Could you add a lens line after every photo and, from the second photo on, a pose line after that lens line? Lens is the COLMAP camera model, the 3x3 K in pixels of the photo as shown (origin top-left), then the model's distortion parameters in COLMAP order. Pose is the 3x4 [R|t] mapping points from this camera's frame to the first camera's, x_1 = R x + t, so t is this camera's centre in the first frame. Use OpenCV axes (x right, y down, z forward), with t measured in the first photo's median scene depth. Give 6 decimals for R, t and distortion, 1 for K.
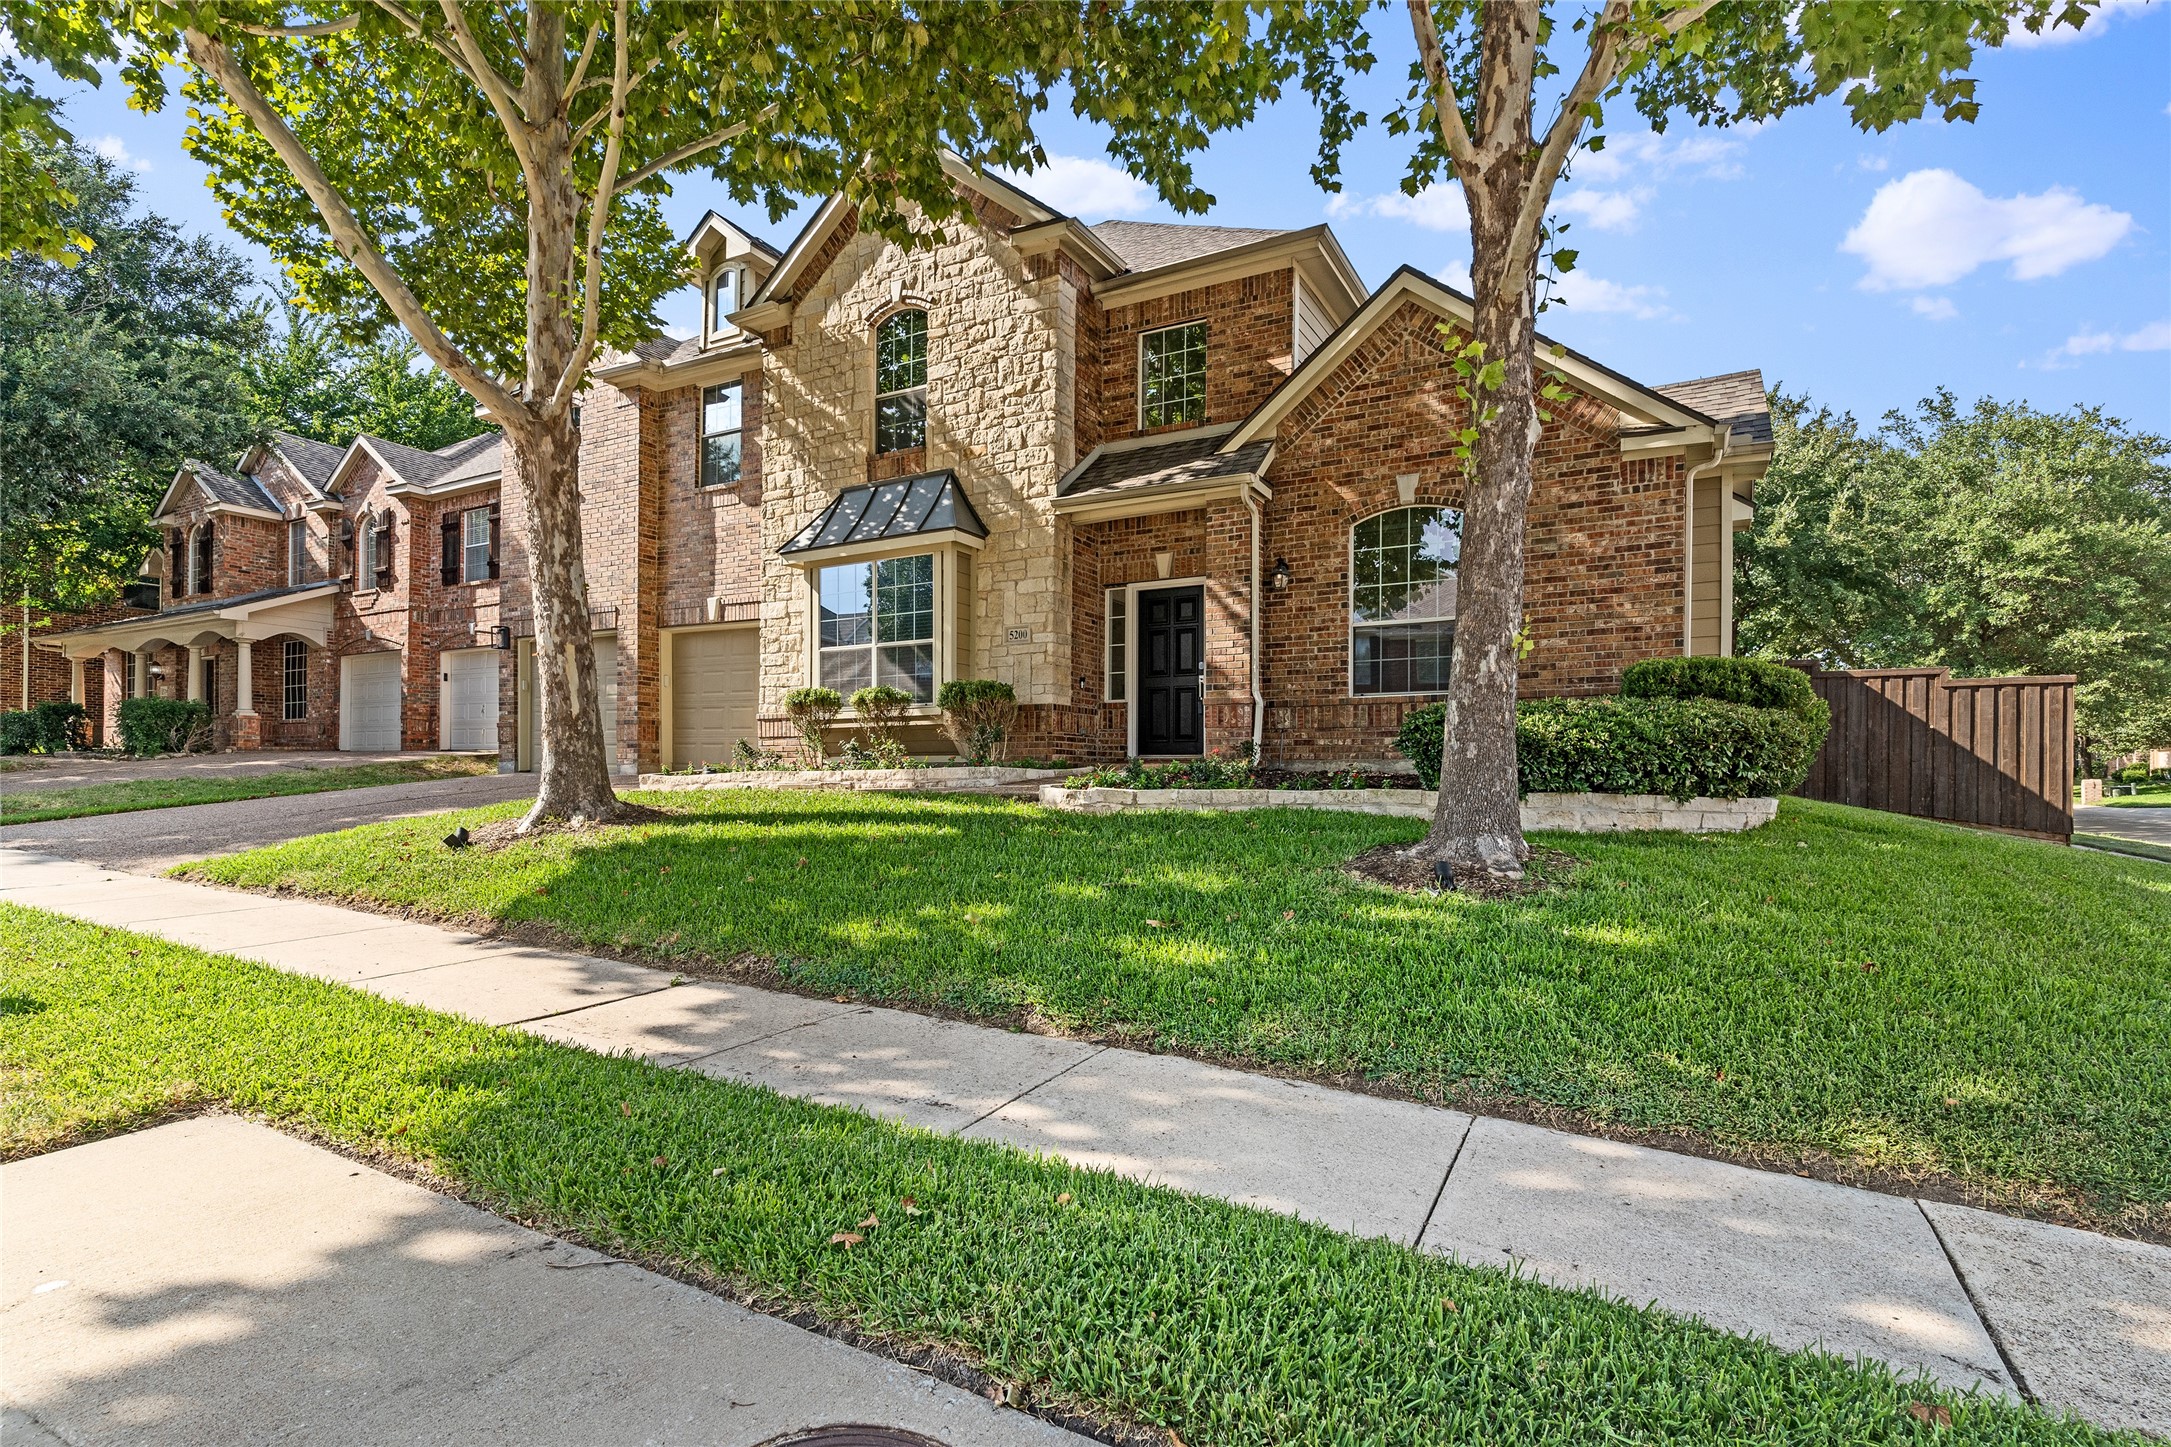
lens RADIAL K [[1054.9, 0, 1076.6], [0, 1054.9, 723.2], [0, 0, 1]] dist [0.002902, -0.000370]
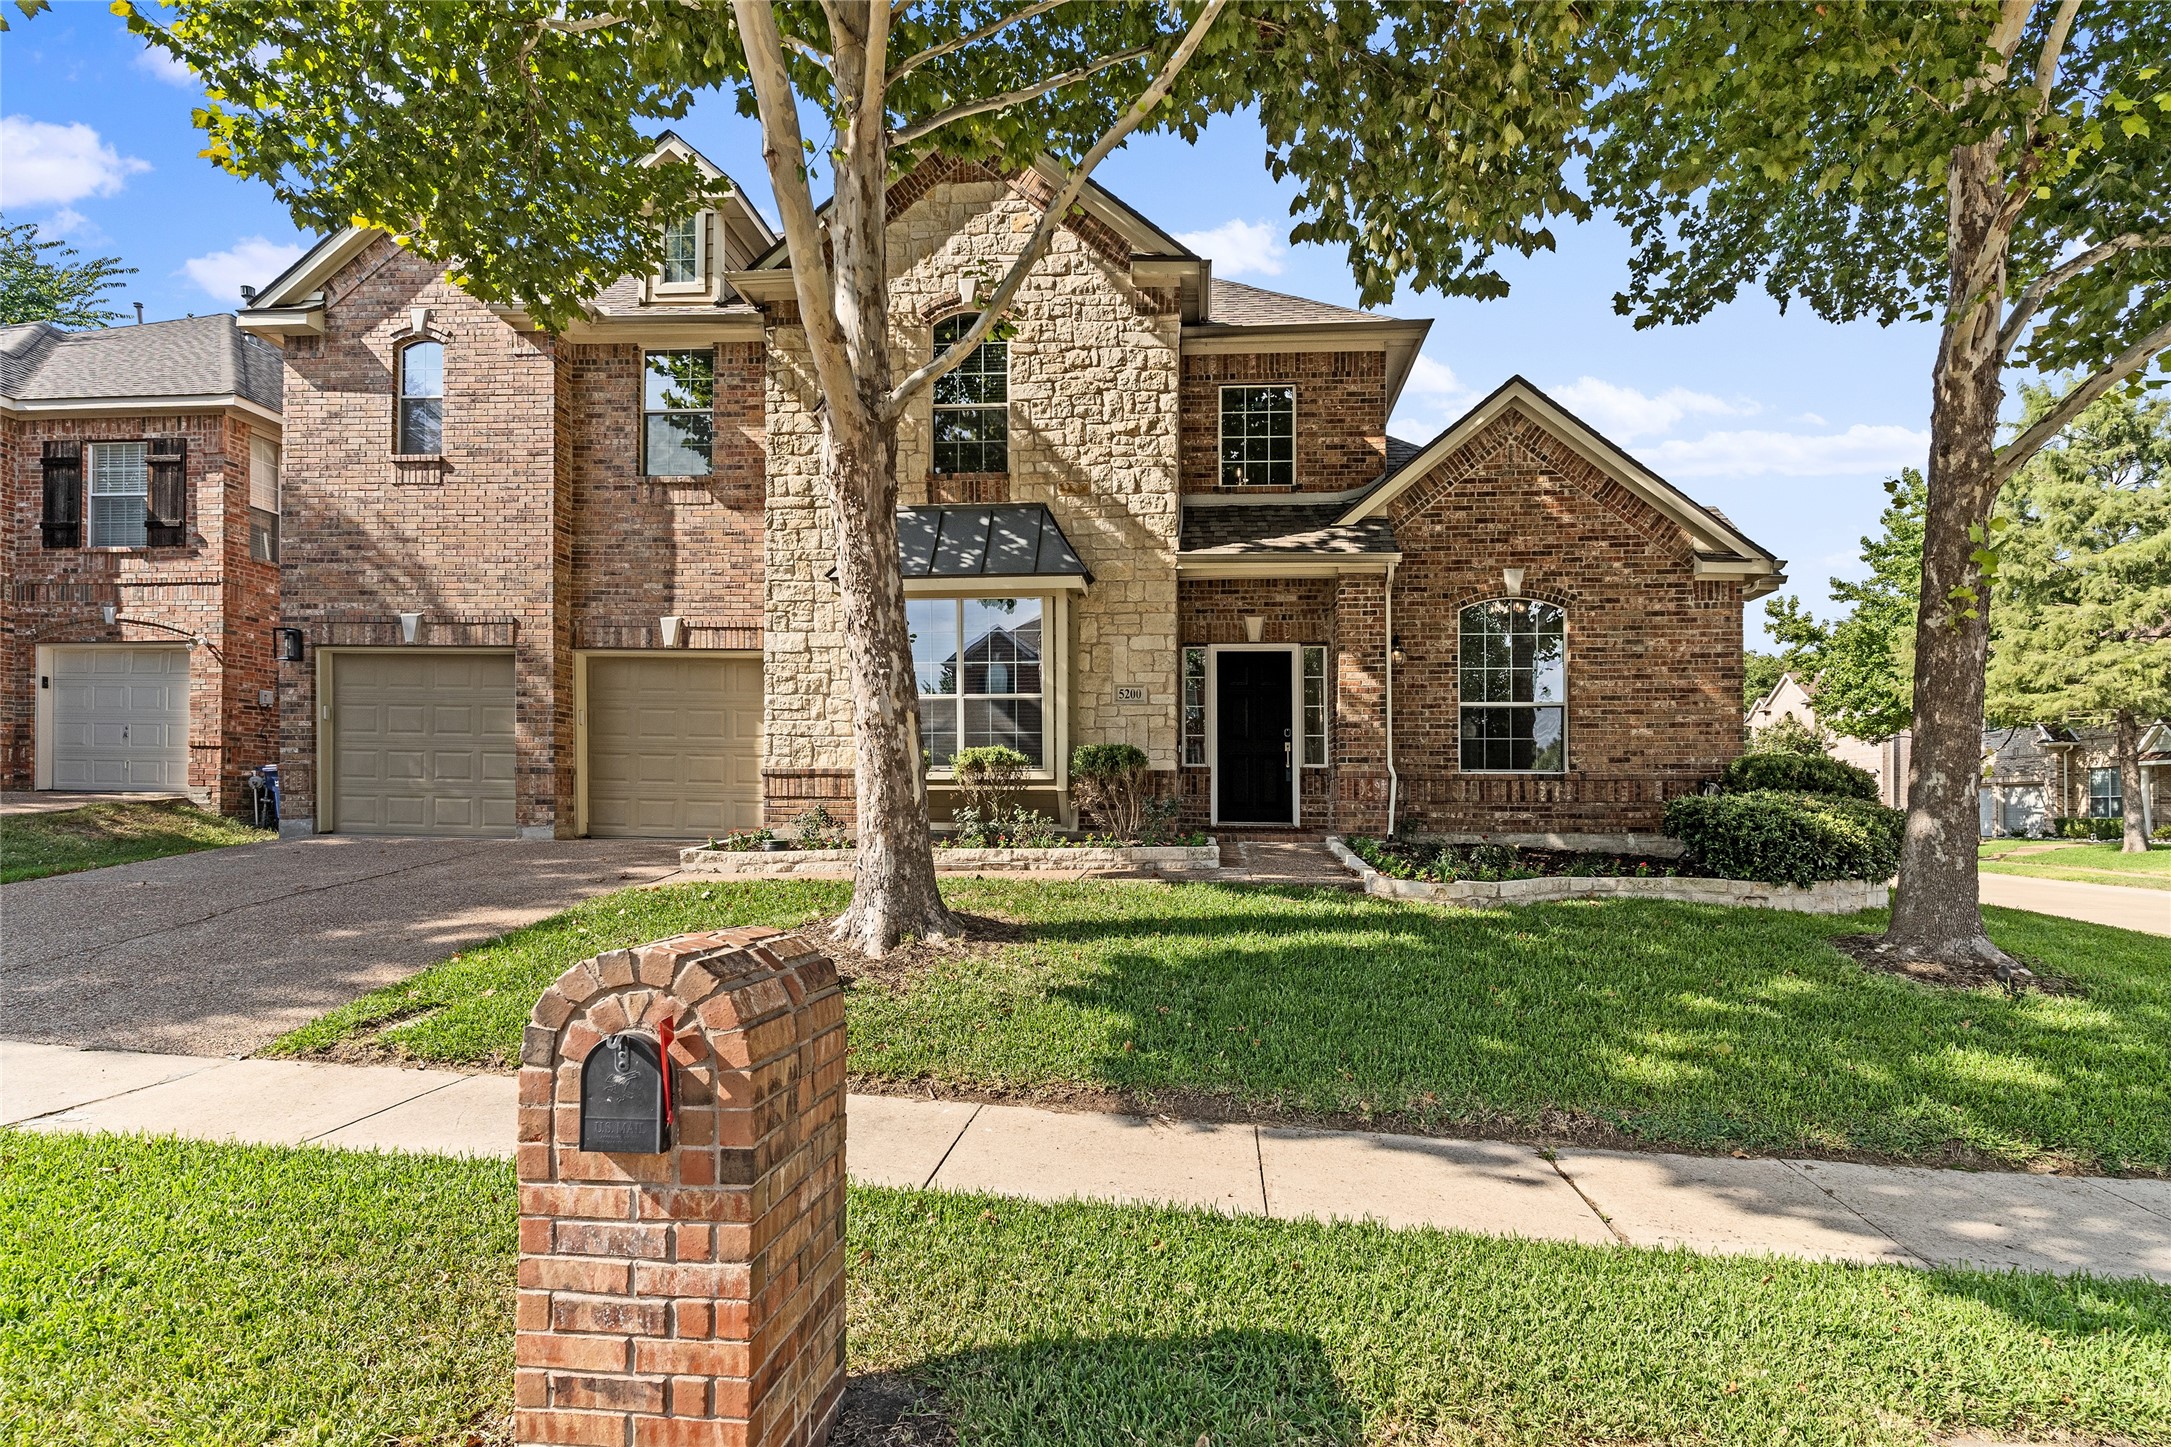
lens RADIAL K [[1089.4, 0, 1087.8], [0, 1089.4, 739.0], [0, 0, 1]] dist [0.001305, 0.000372]
pose [[0.910119, 0.028401, 0.413372, -0.481839], [-0.027924, 0.999584, -0.007196, -0.036326], [-0.413404, -0.004993, 0.910534, 0.144613]]
